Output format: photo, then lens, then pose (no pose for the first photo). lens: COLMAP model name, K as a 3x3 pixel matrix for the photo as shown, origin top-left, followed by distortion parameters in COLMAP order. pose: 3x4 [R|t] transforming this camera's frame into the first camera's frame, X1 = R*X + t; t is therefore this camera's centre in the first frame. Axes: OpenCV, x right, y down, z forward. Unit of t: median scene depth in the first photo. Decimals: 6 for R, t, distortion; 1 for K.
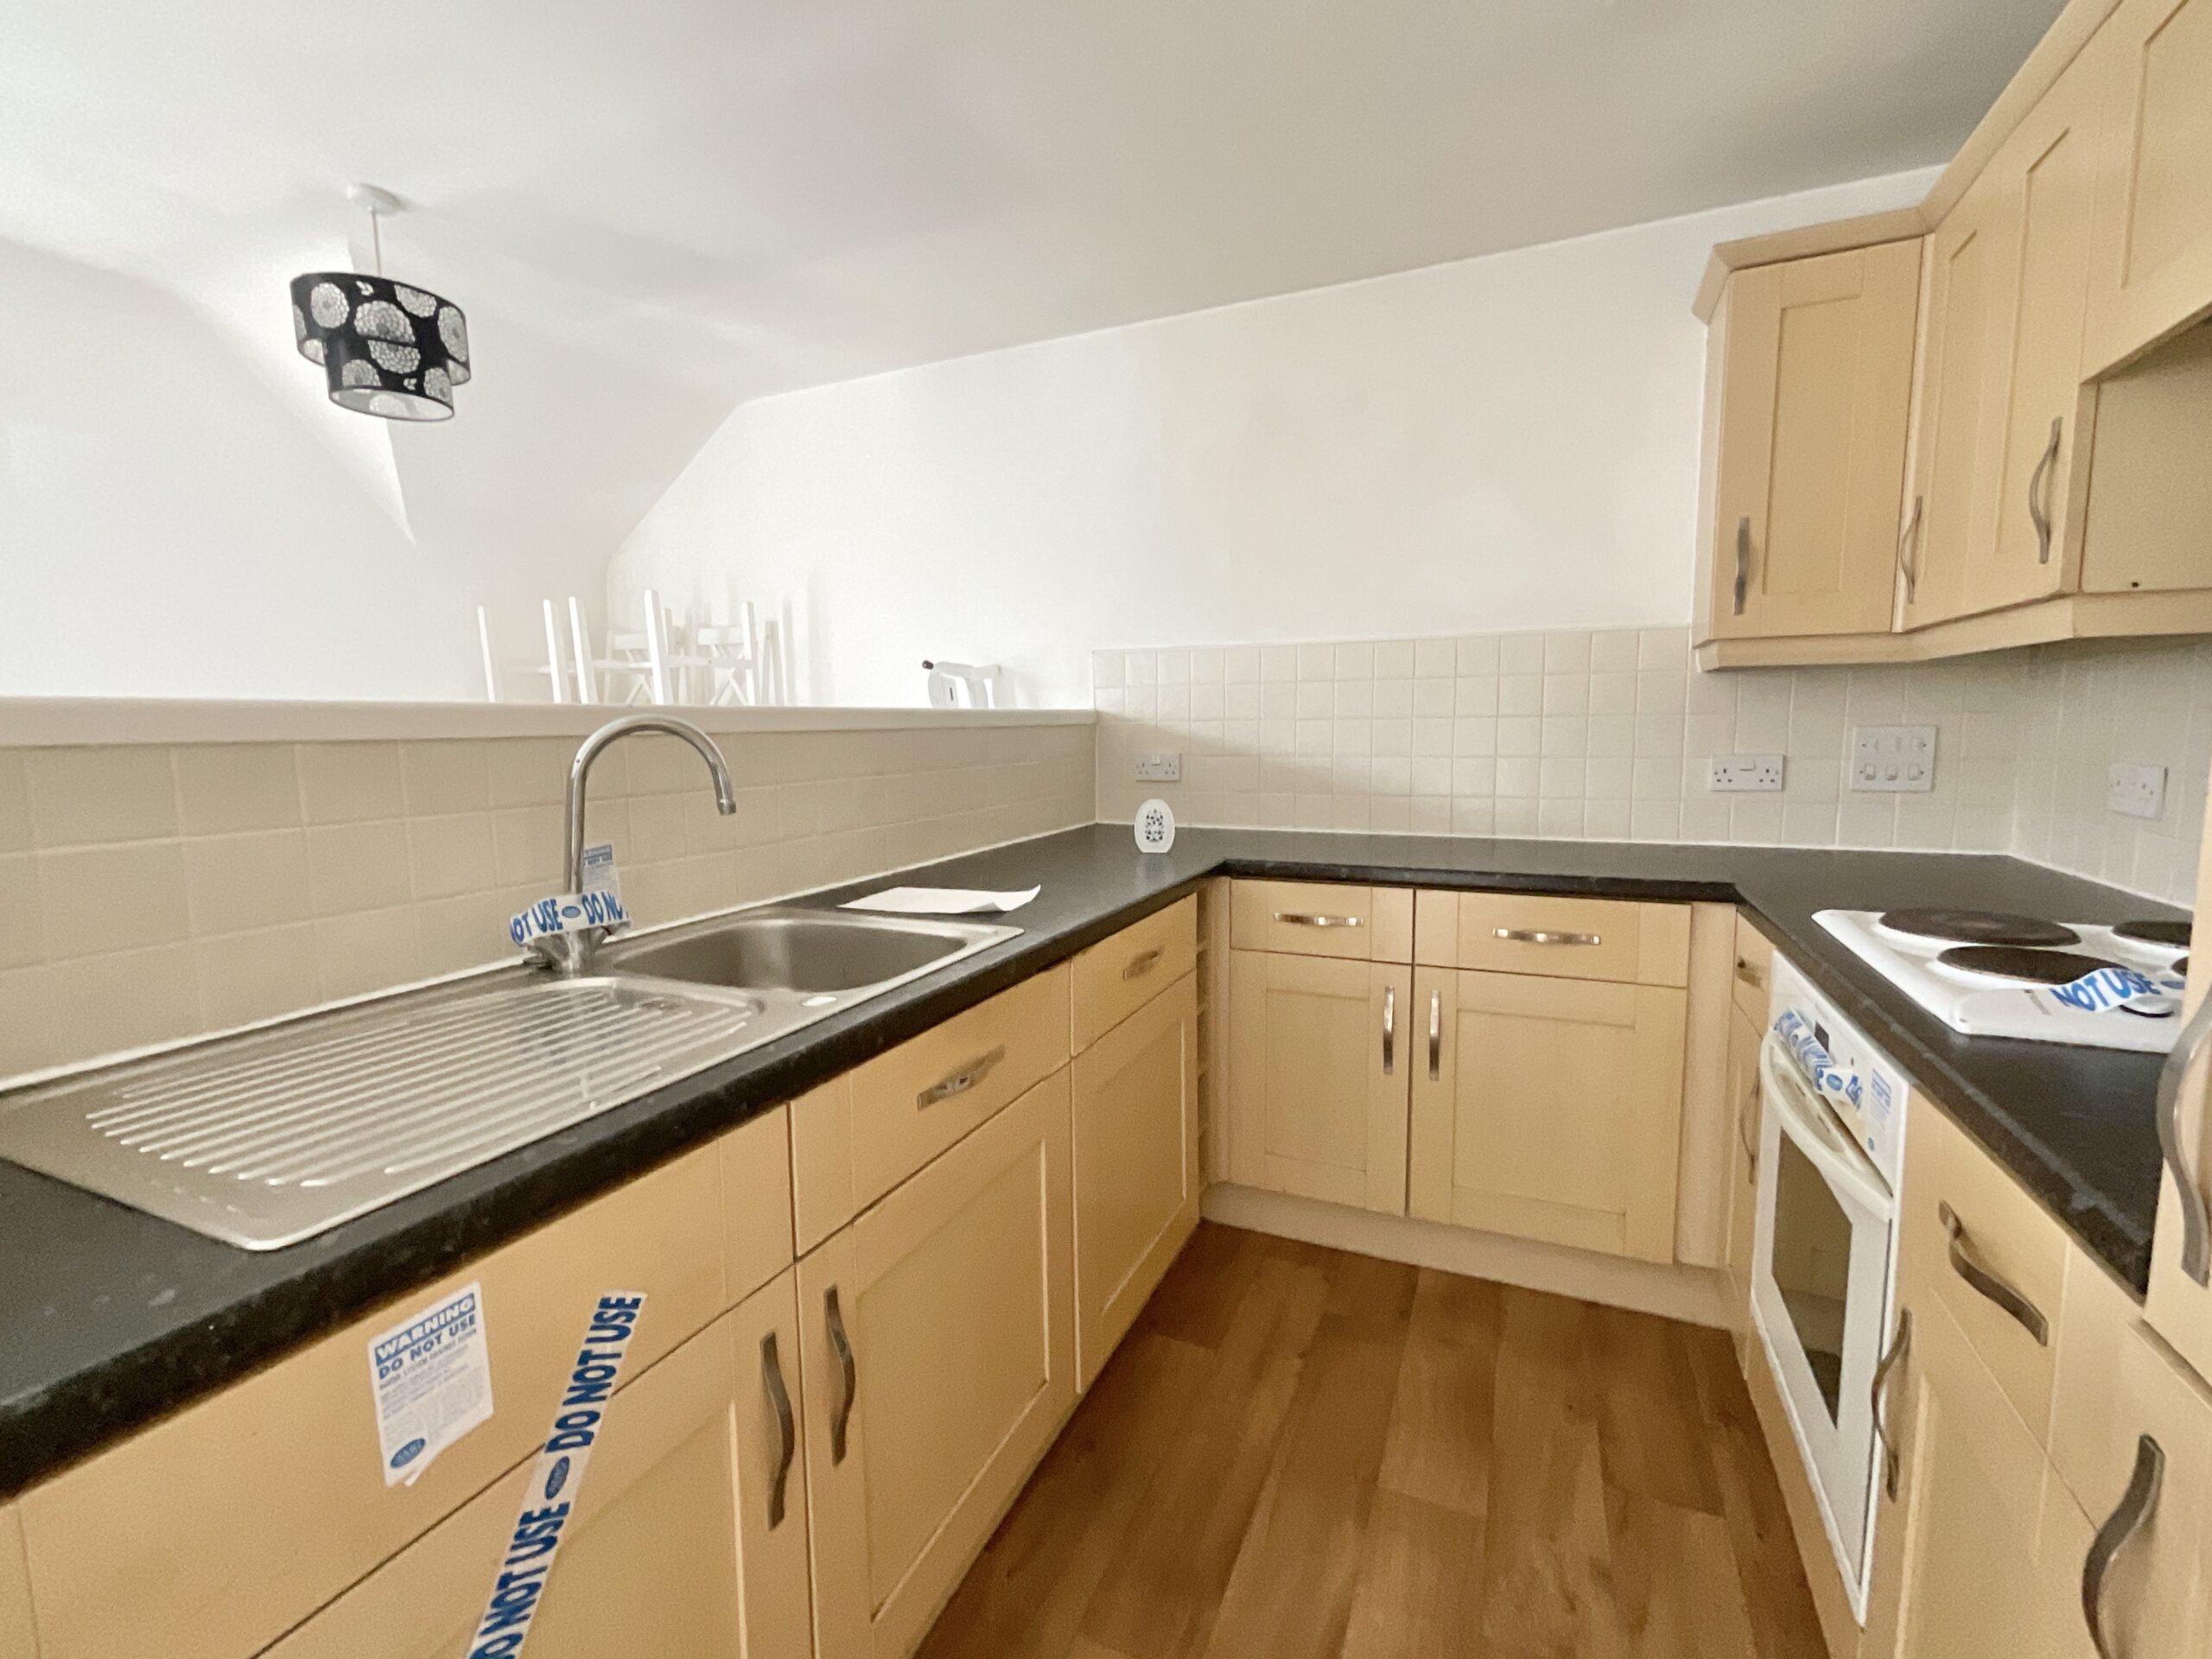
lens RADIAL K [[952.1, 0, 1121.7], [0, 952.1, 838.4], [0, 0, 1]] dist [-0.000720, 0.000523]
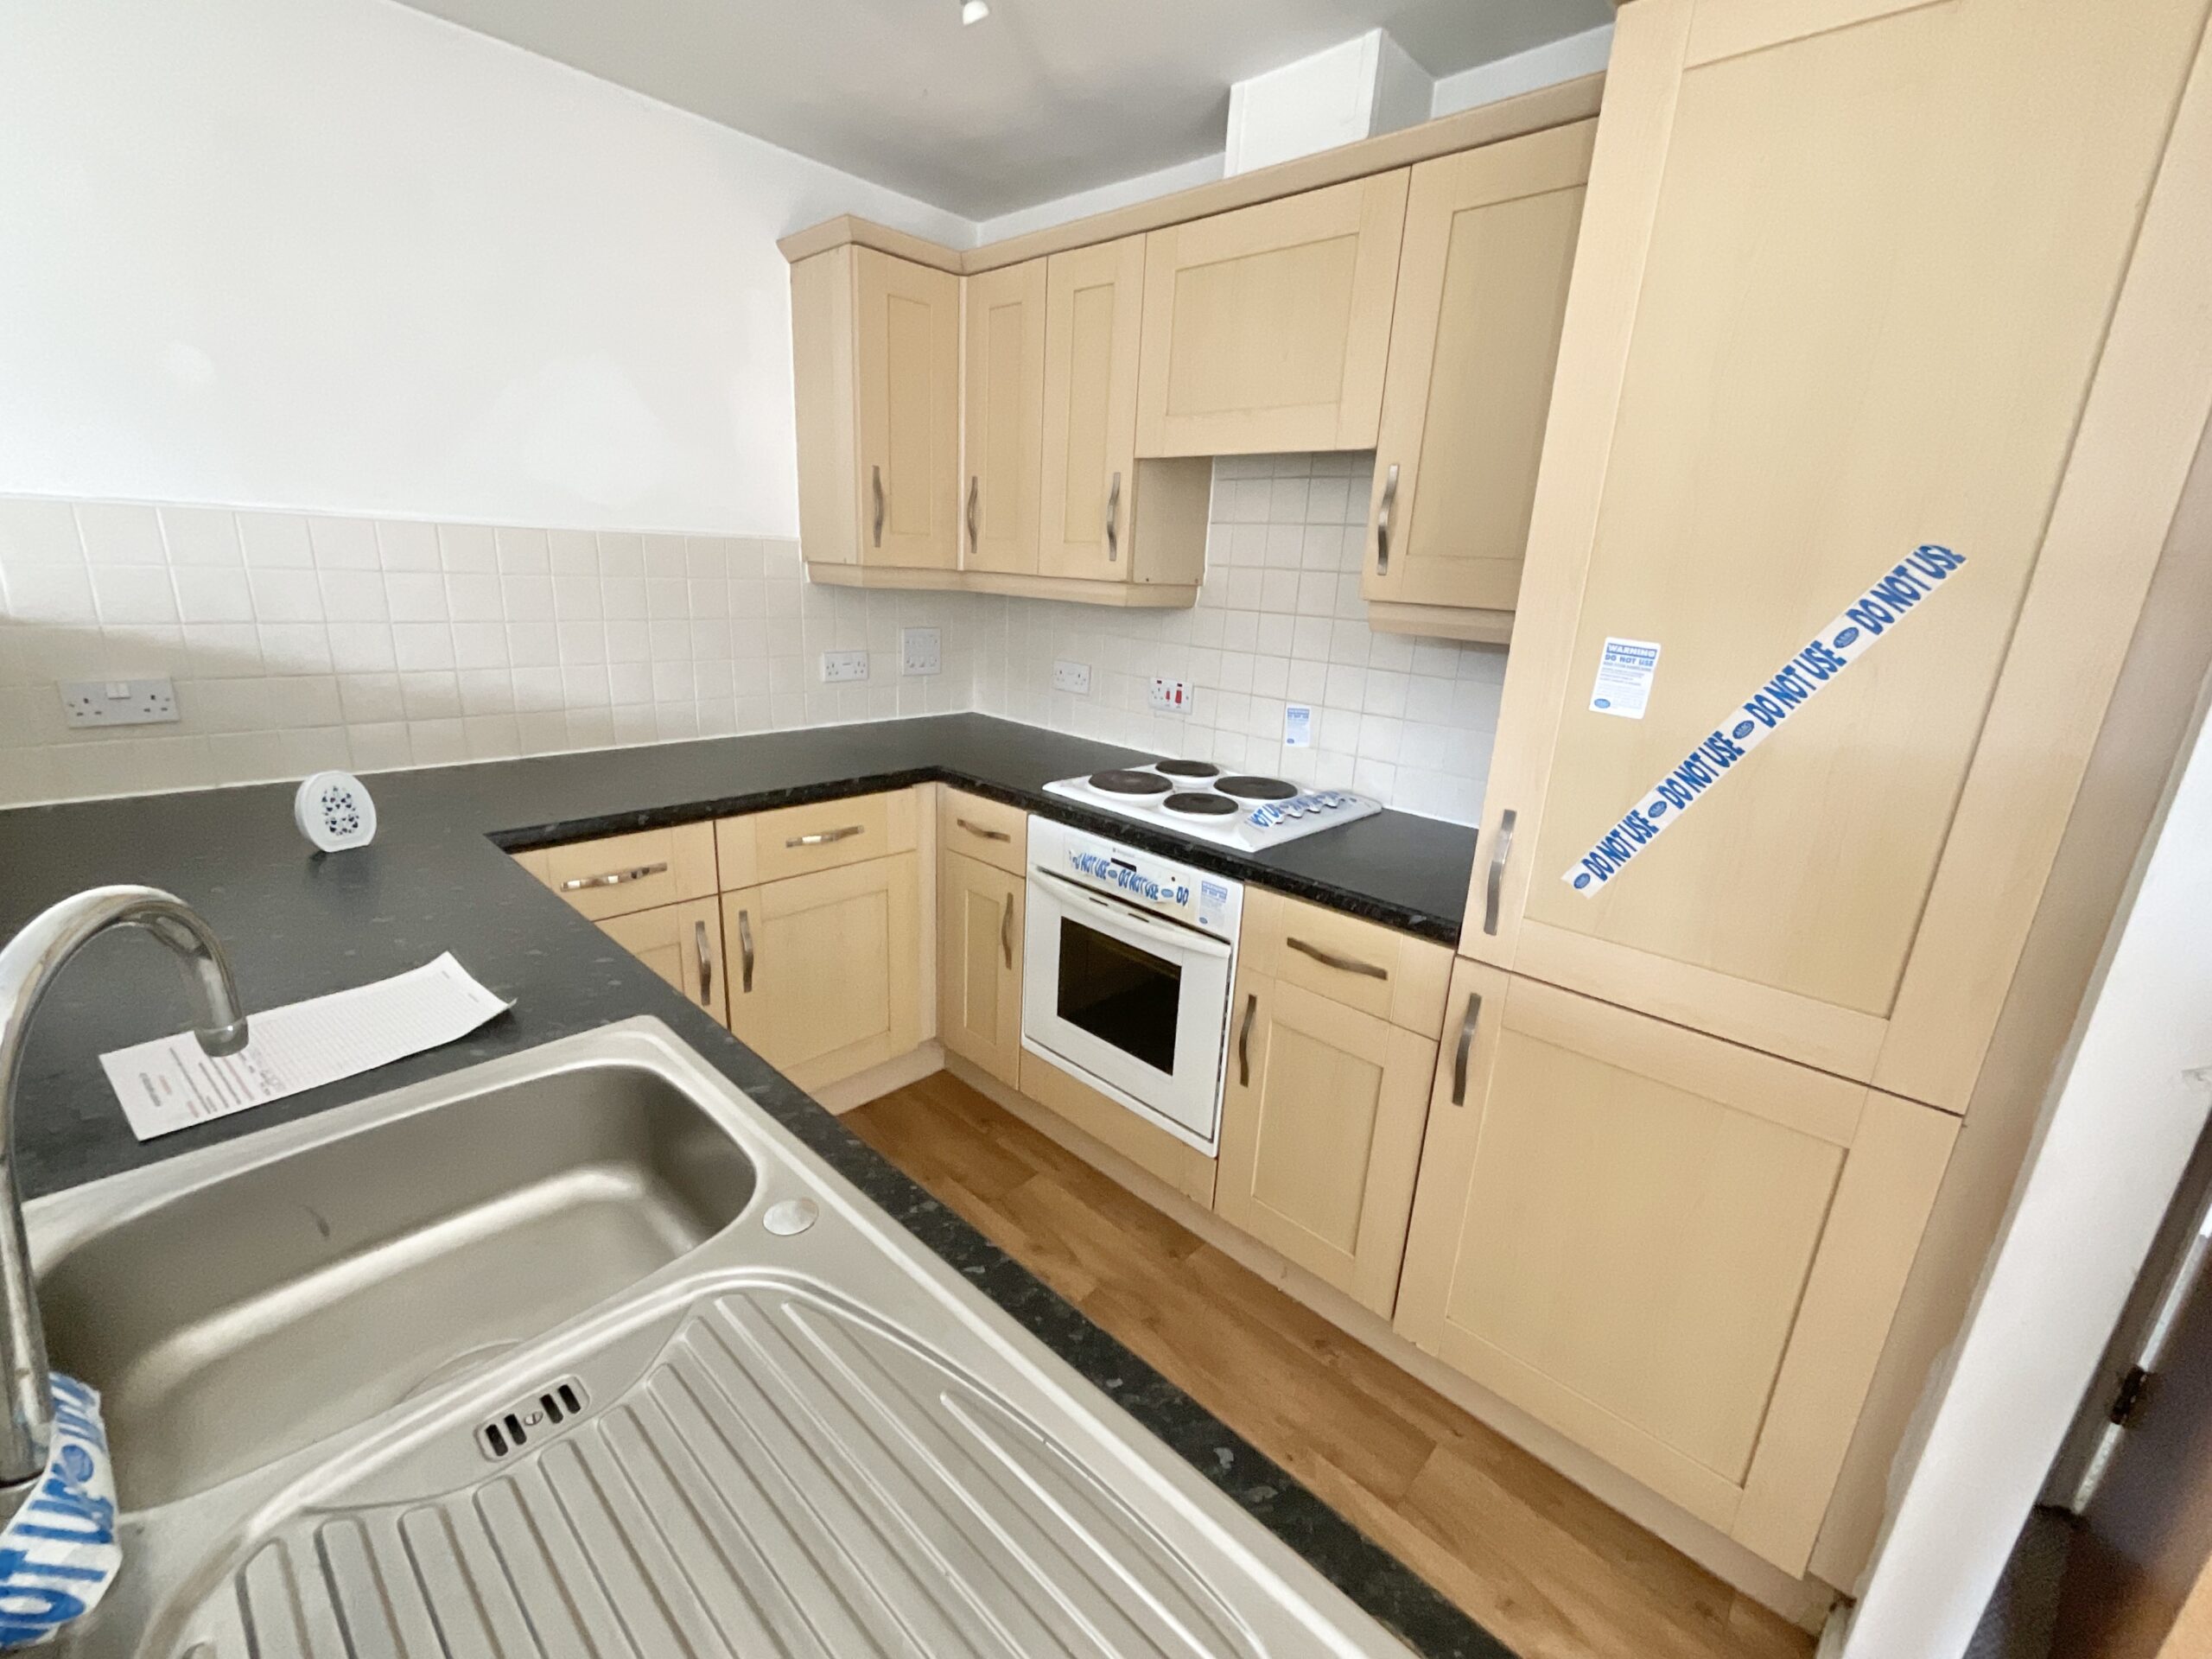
lens RADIAL K [[913.5, 0, 1095.5], [0, 913.5, 830.0], [0, 0, 1]] dist [-0.003980, -0.000319]
pose [[0.332975, -0.238493, 0.912277, -0.421691], [0.055575, 0.970768, 0.233499, -0.134218], [-0.941296, -0.027049, 0.336496, 0.306750]]
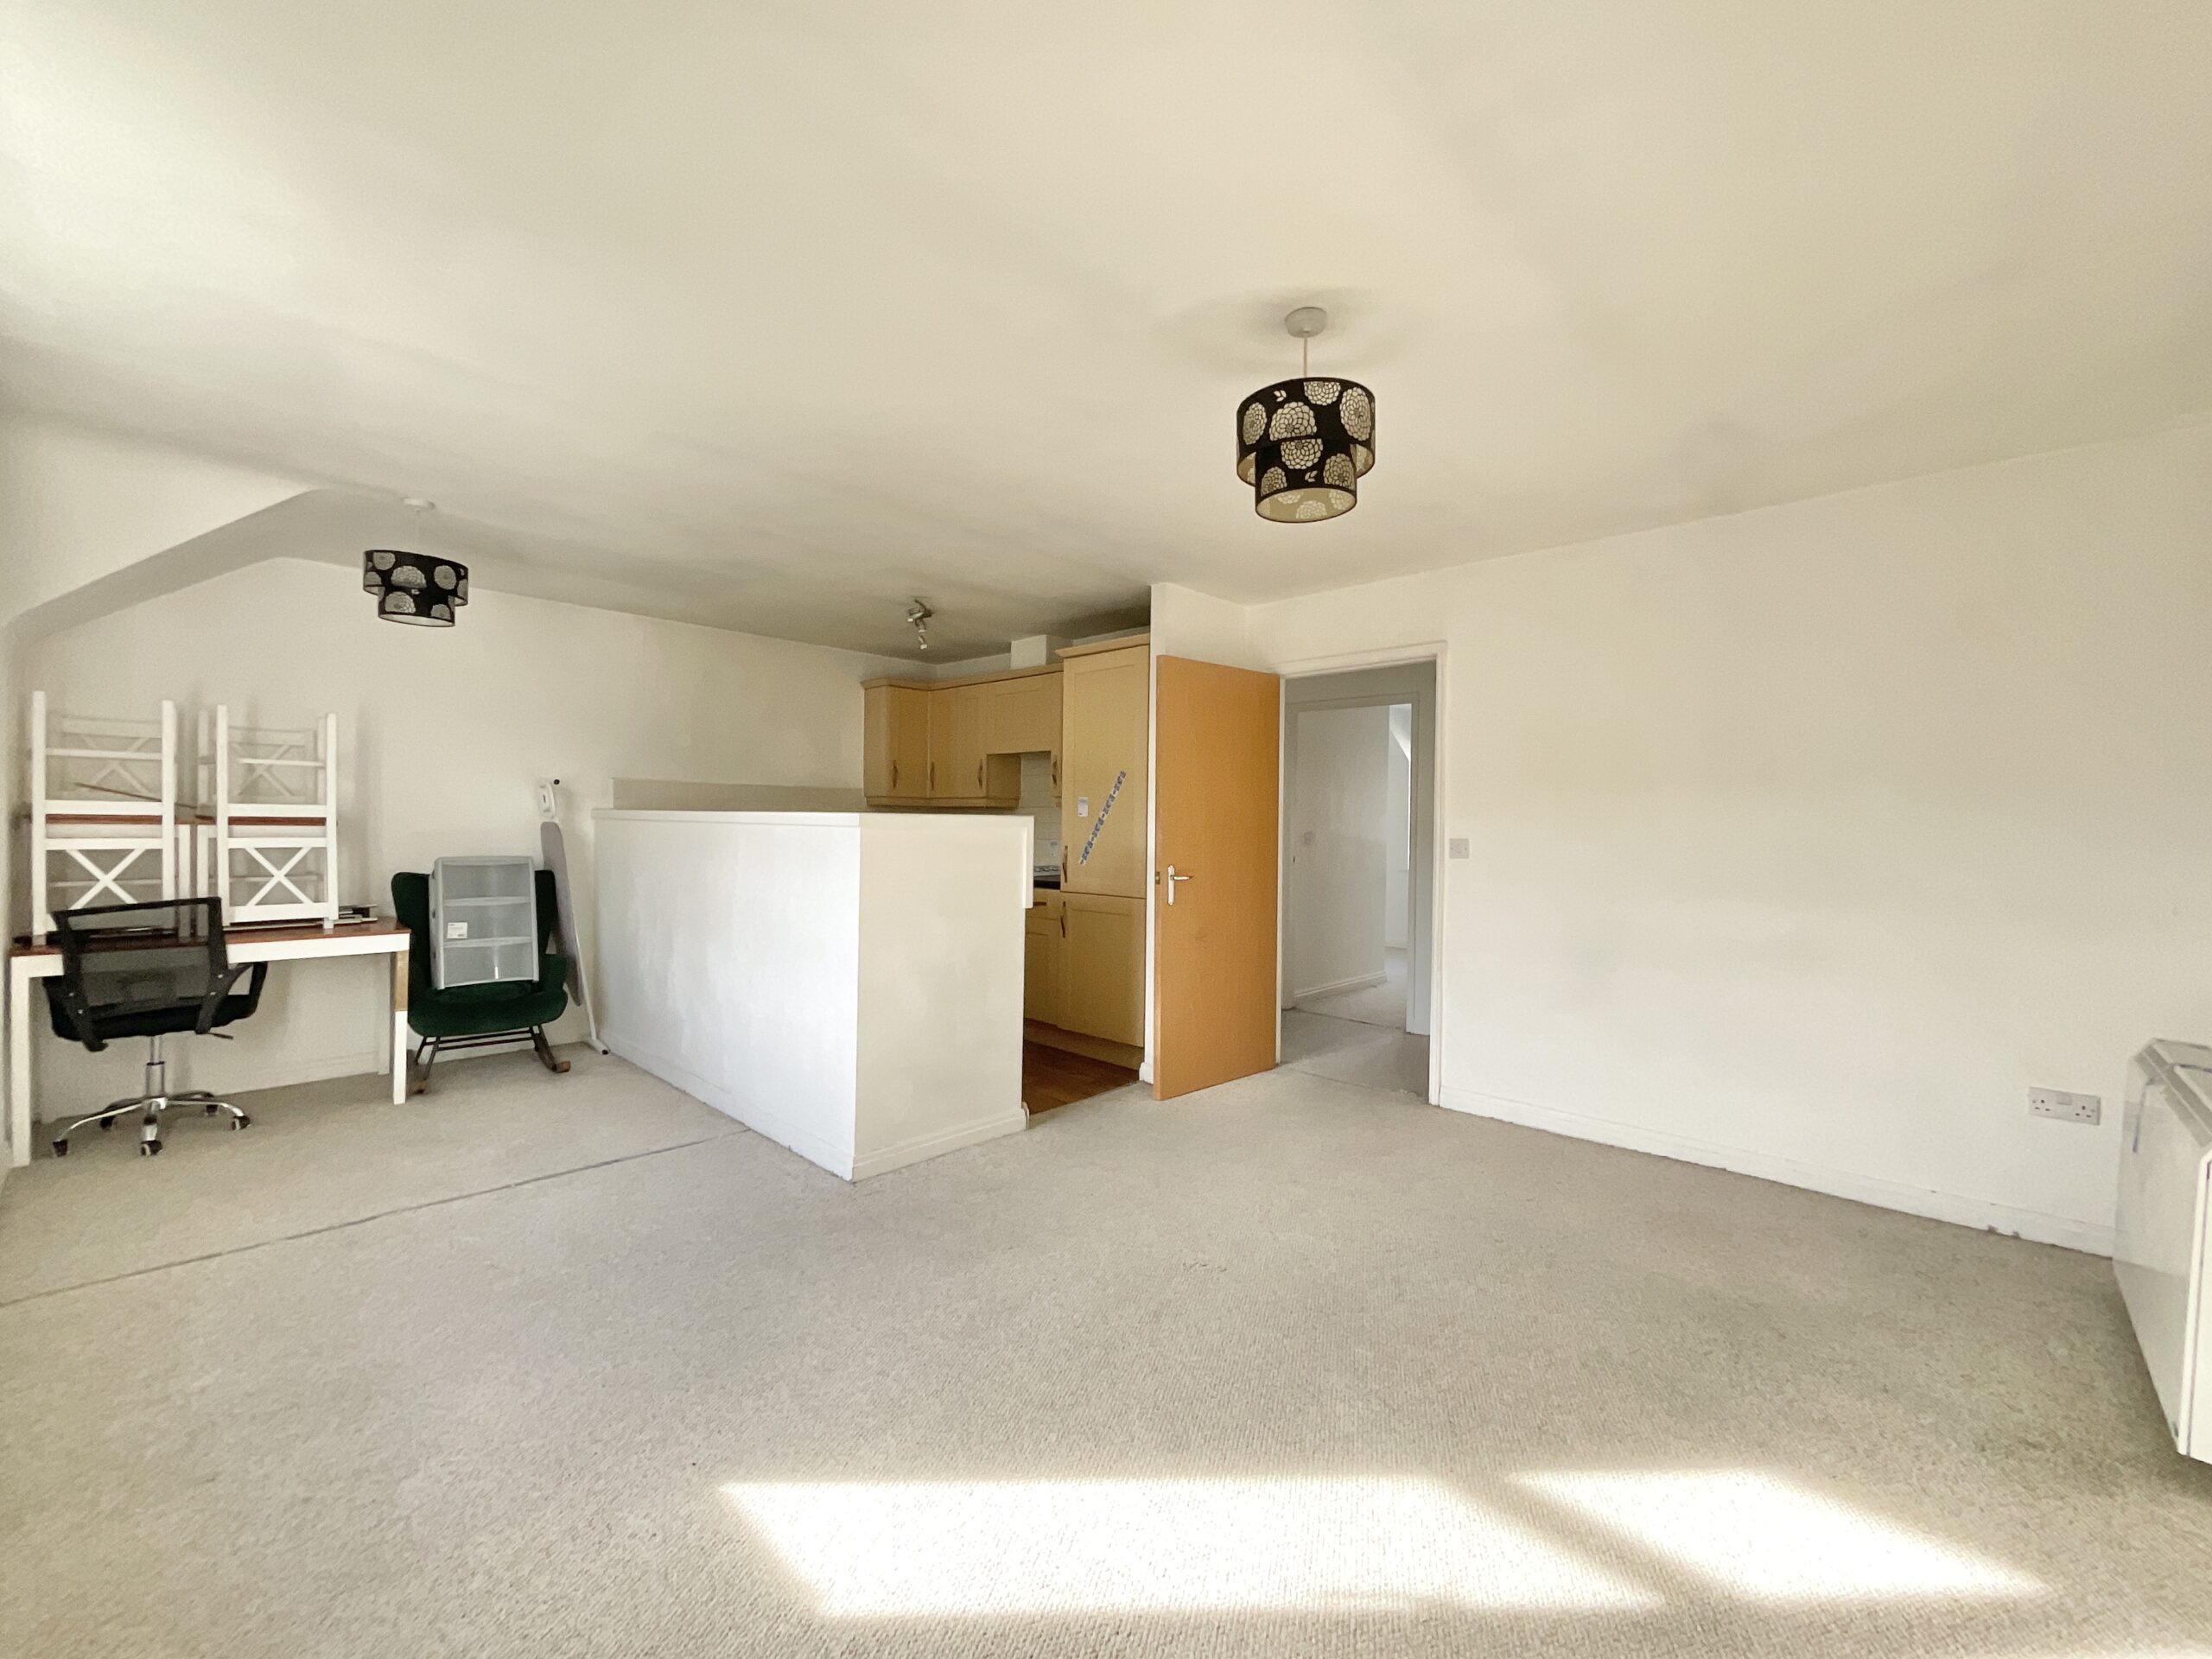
lens RADIAL K [[913.5, 0, 1102.0], [0, 913.5, 827.0], [0, 0, 1]] dist [-0.003980, -0.000319]
pose [[0.336276, 0.012271, 0.941683, -1.959152], [0.093048, 0.994590, -0.046187, 0.096408], [-0.937156, 0.103153, 0.333315, -0.656497]]
